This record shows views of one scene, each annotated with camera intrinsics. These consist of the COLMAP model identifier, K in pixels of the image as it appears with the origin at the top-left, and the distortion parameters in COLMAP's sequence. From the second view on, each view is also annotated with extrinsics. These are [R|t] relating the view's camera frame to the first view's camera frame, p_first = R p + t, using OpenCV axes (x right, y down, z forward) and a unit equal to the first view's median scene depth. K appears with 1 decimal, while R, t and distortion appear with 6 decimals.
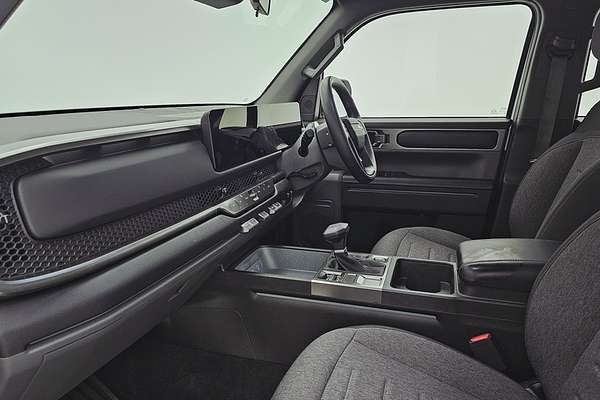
lens RADIAL K [[441.1, 0, 302.3], [0, 441.1, 217.0], [0, 0, 1]] dist [0.042900, -0.005461]
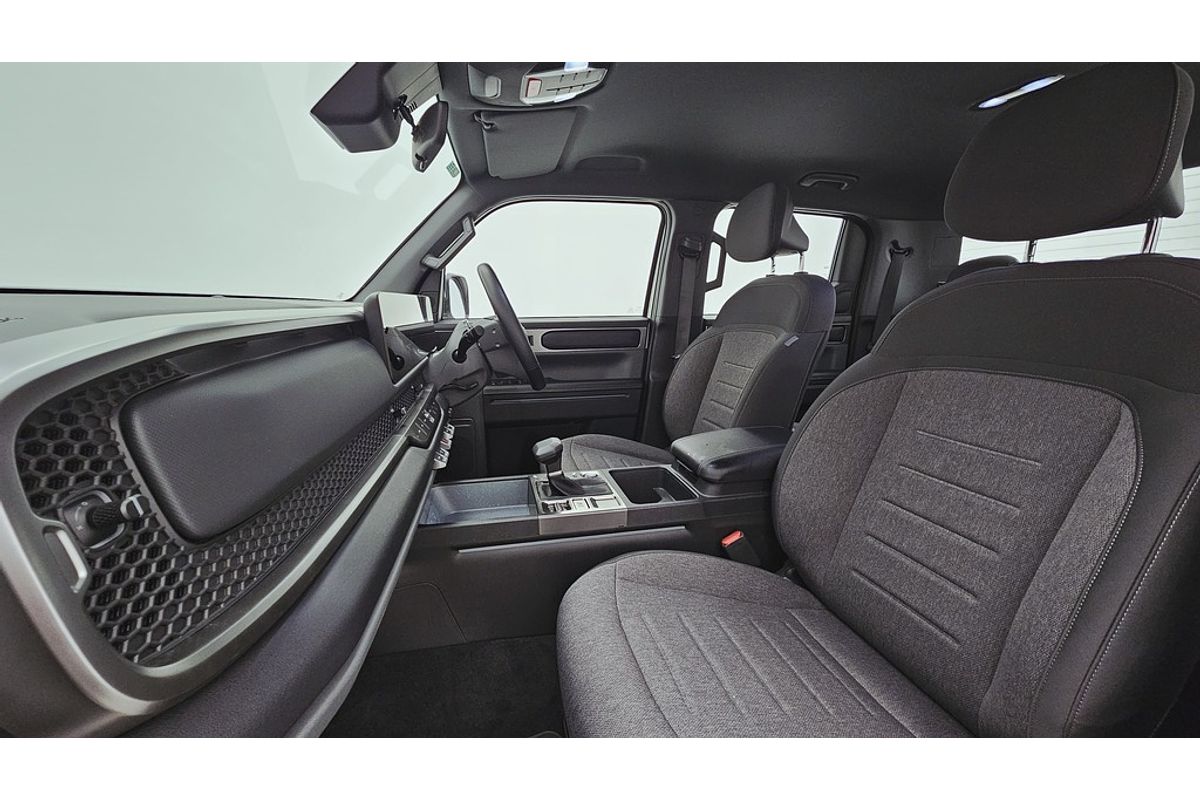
lens RADIAL K [[467.3, 0, 595.5], [0, 467.3, 411.1], [0, 0, 1]] dist [-0.001163, 0.000008]
pose [[0.872510, -0.104652, 0.477257, -0.188100], [0.128831, 0.991501, -0.018111, -0.006908], [-0.471306, 0.077287, 0.878577, 0.168457]]
